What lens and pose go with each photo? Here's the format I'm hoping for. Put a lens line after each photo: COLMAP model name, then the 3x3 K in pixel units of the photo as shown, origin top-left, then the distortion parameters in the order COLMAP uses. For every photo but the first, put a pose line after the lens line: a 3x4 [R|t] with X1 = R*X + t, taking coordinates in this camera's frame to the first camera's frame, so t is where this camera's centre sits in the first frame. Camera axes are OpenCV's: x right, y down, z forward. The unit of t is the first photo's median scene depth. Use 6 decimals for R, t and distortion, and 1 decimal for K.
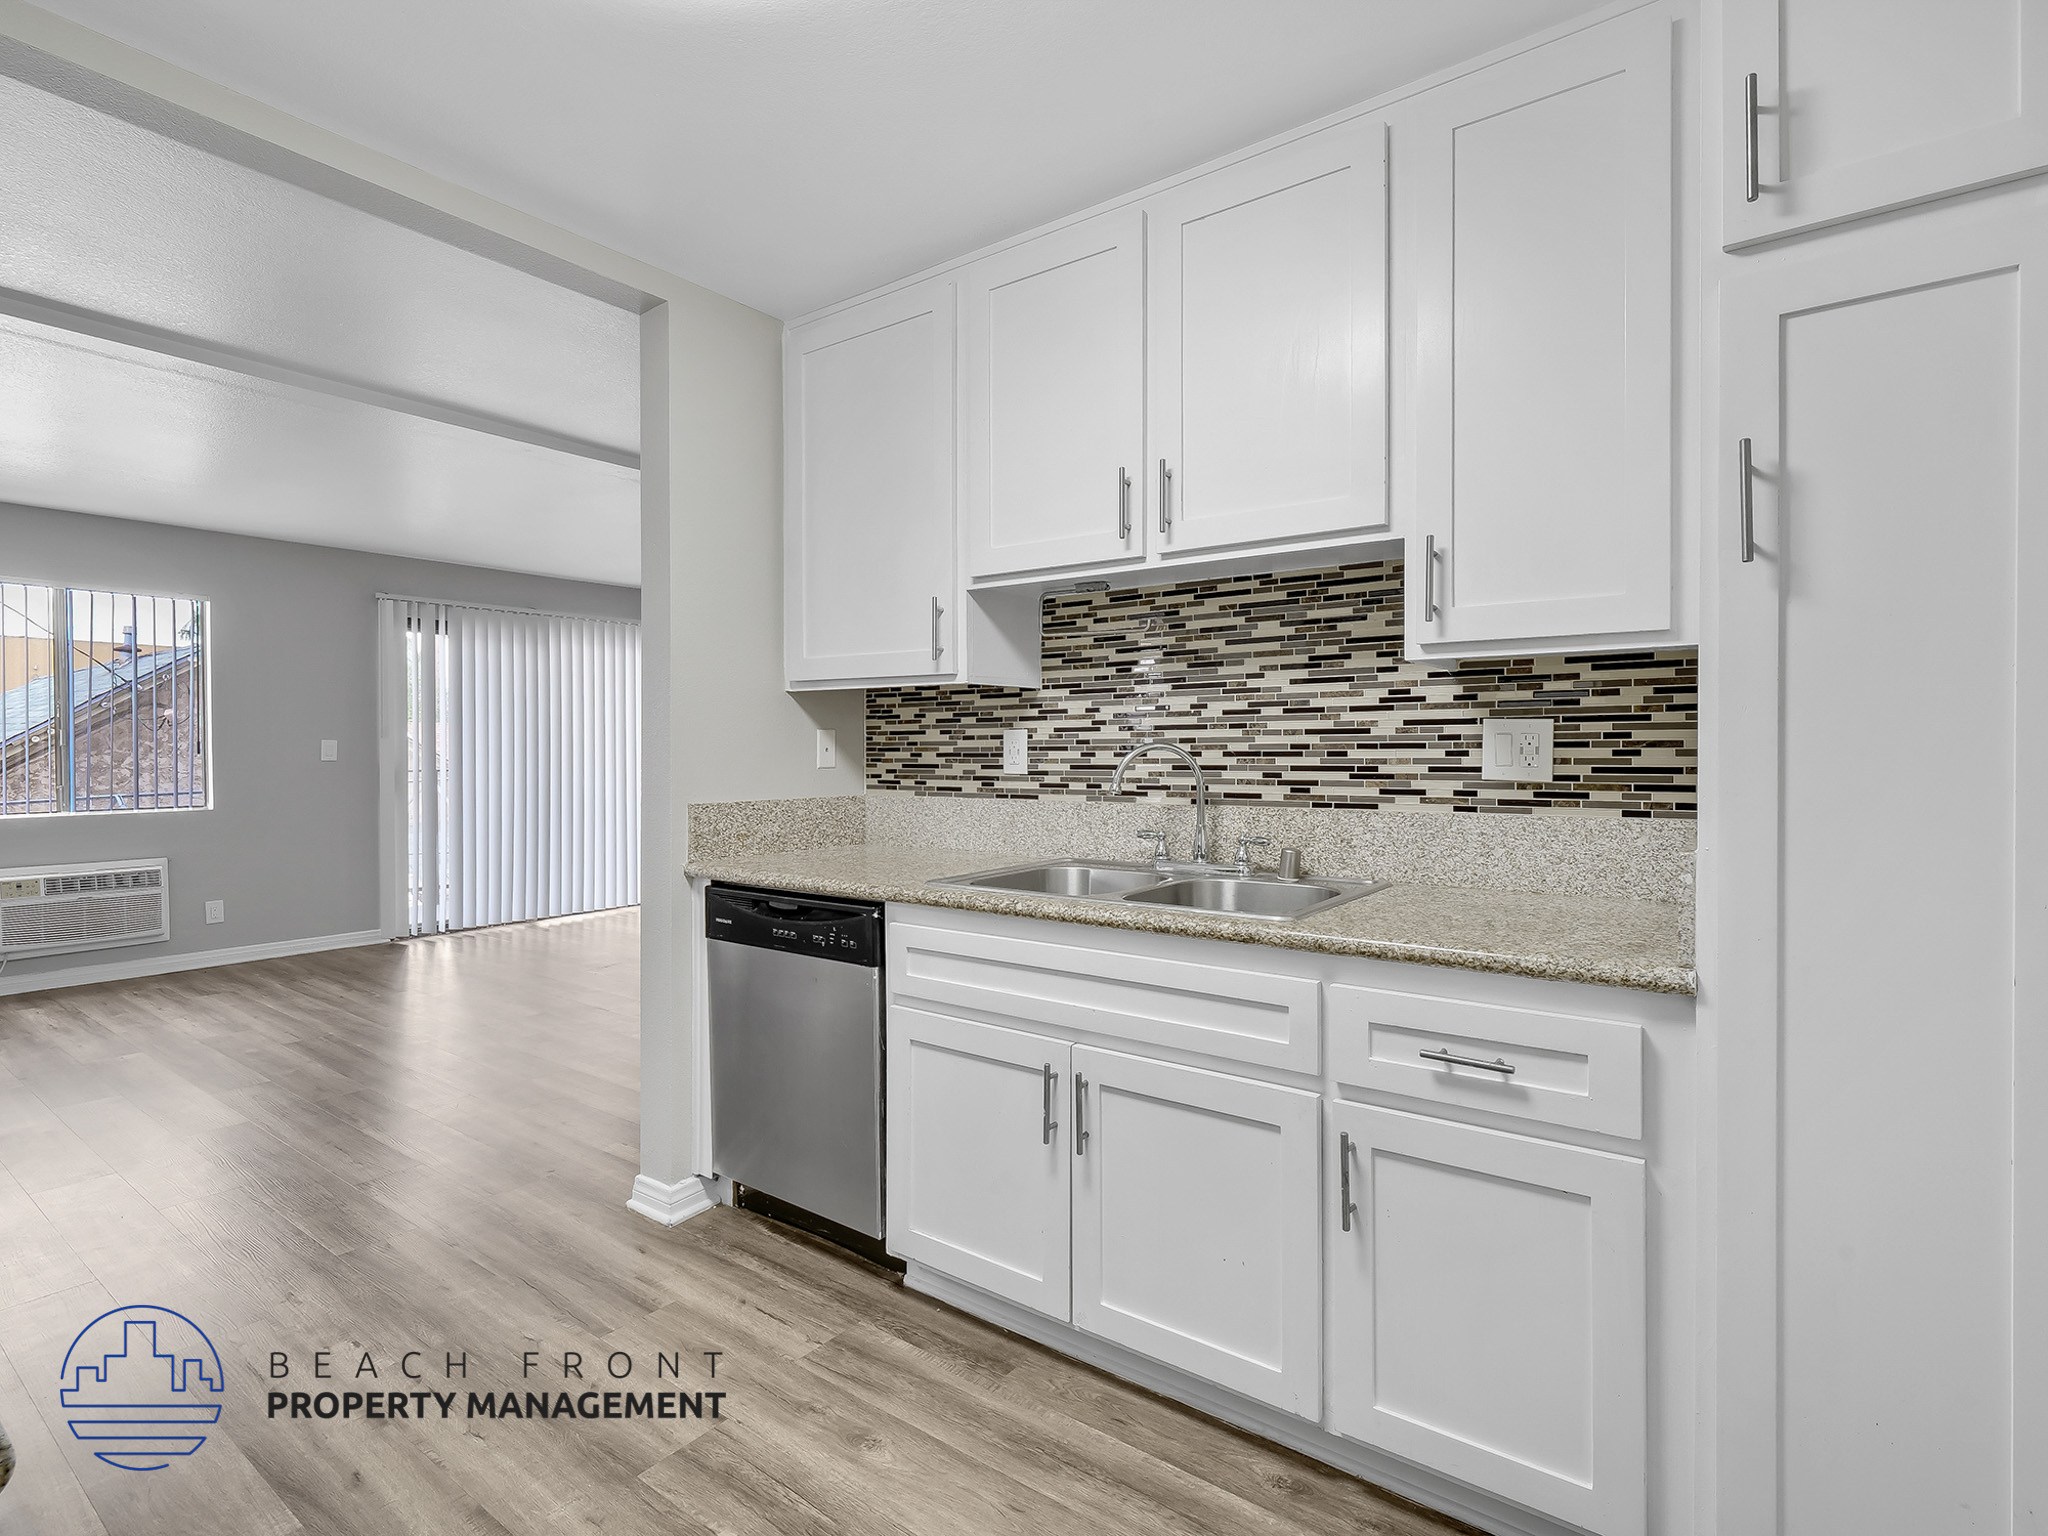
lens RADIAL K [[1016.4, 0, 1108.3], [0, 1016.4, 758.1], [0, 0, 1]] dist [-0.017742, 0.001514]
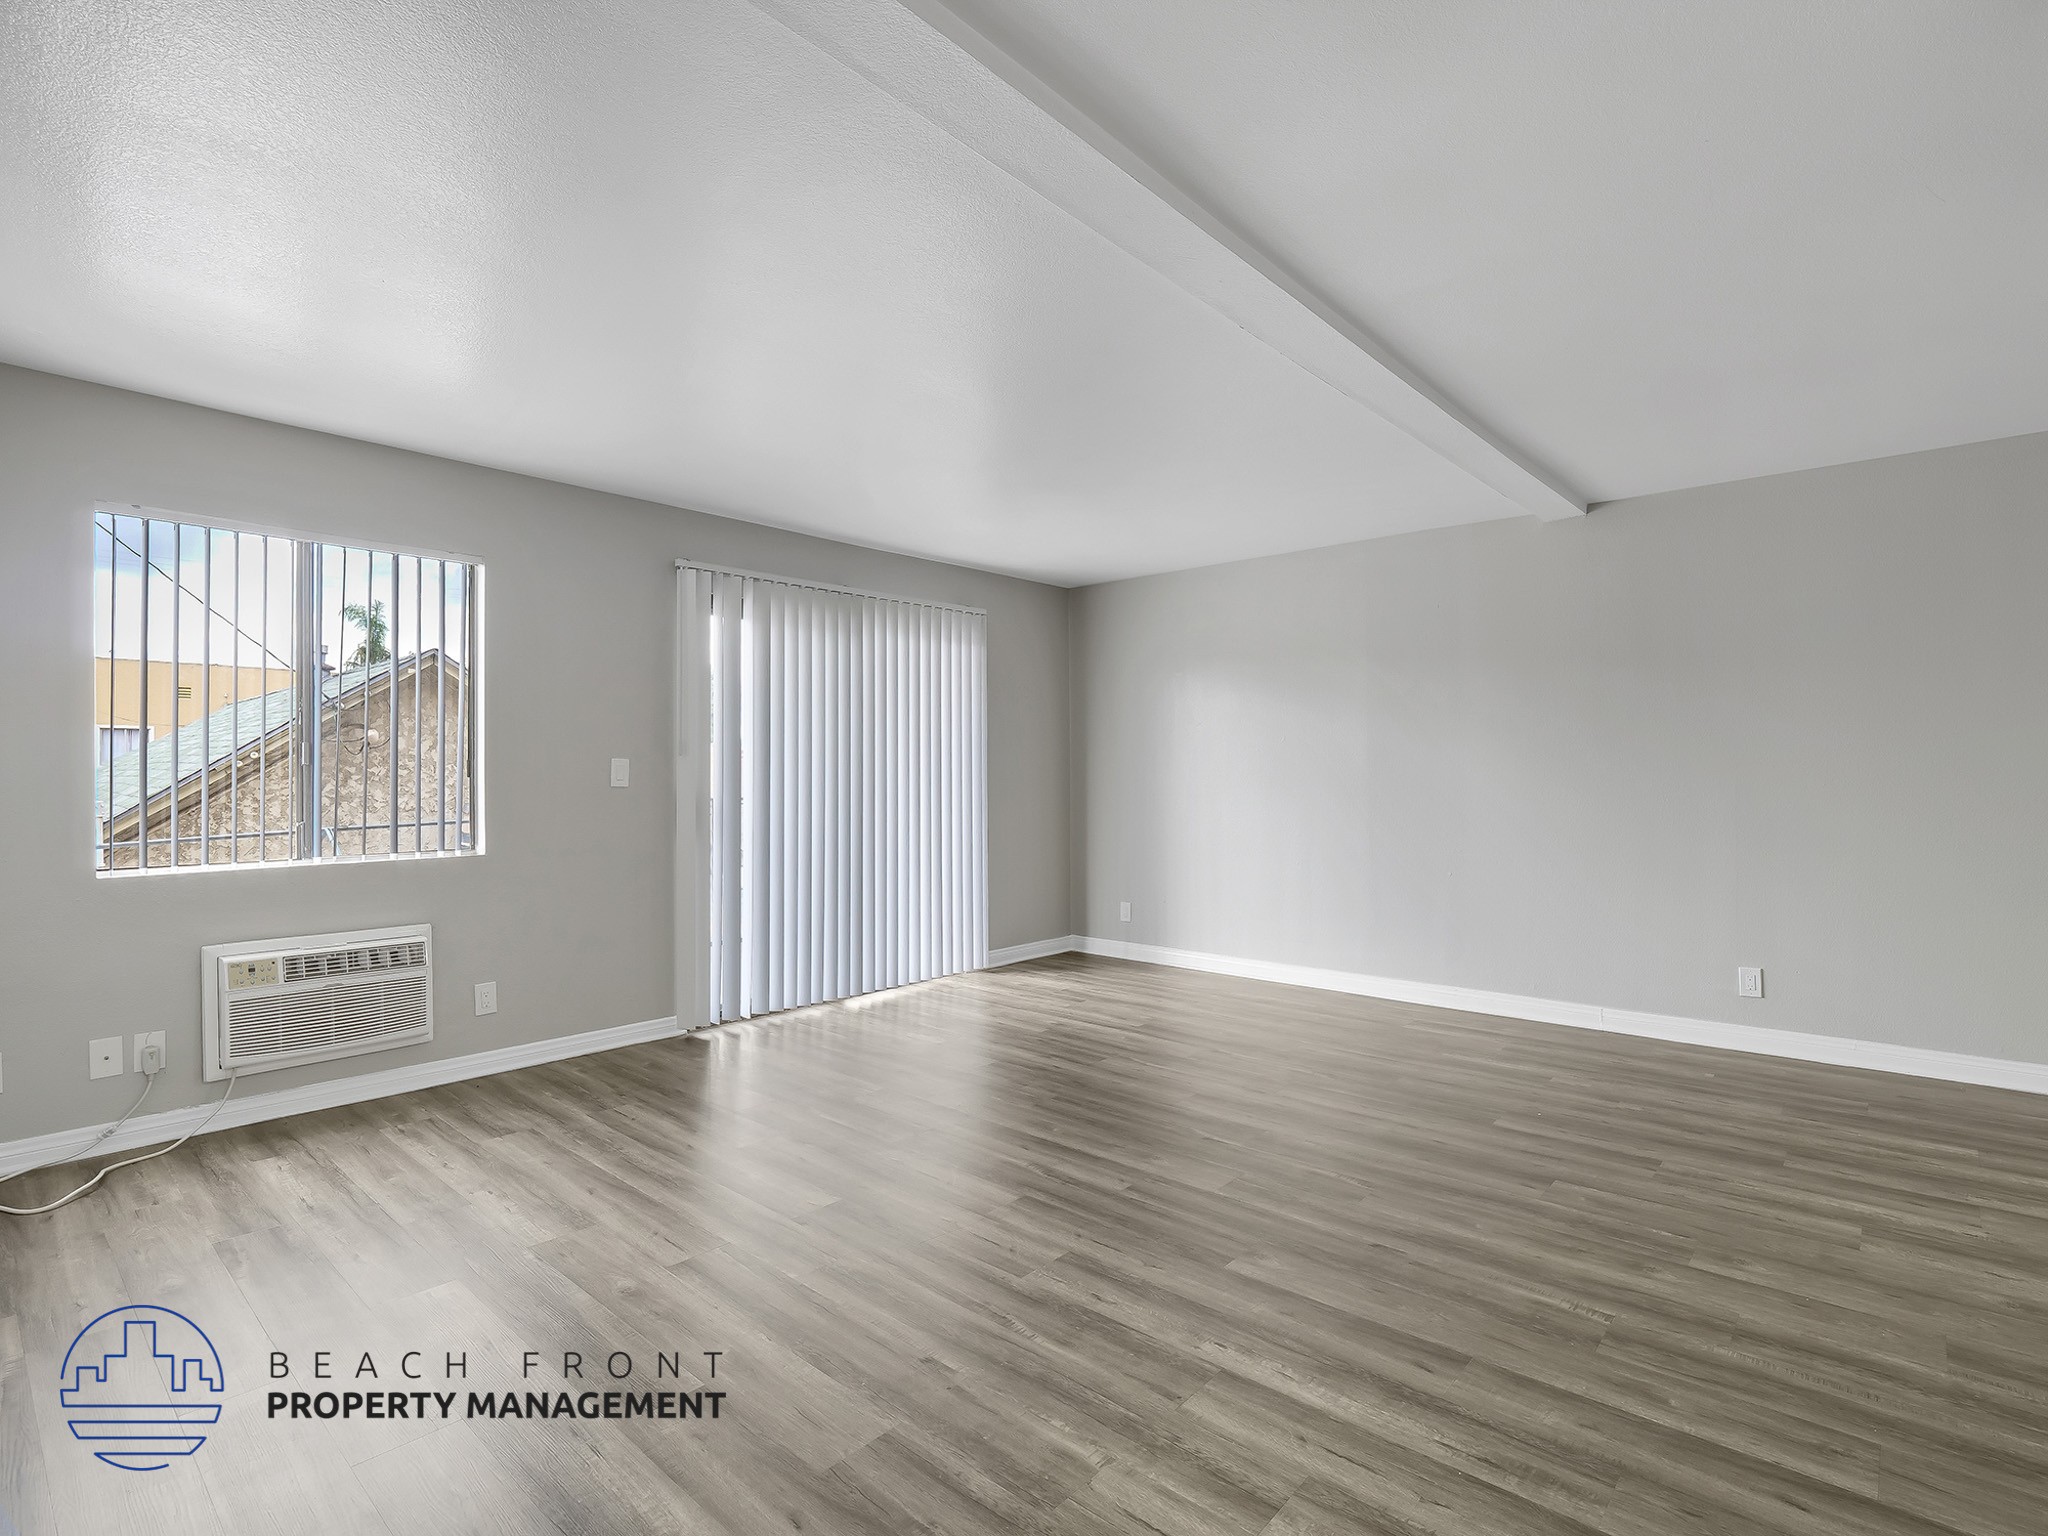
lens RADIAL K [[1016.4, 0, 1034.7], [0, 1016.4, 764.3], [0, 0, 1]] dist [-0.017742, 0.001514]
pose [[0.991047, -0.004236, -0.133448, -0.410216], [0.001425, 0.999775, -0.021151, 0.002258], [0.133507, 0.020772, 0.990830, 0.337944]]
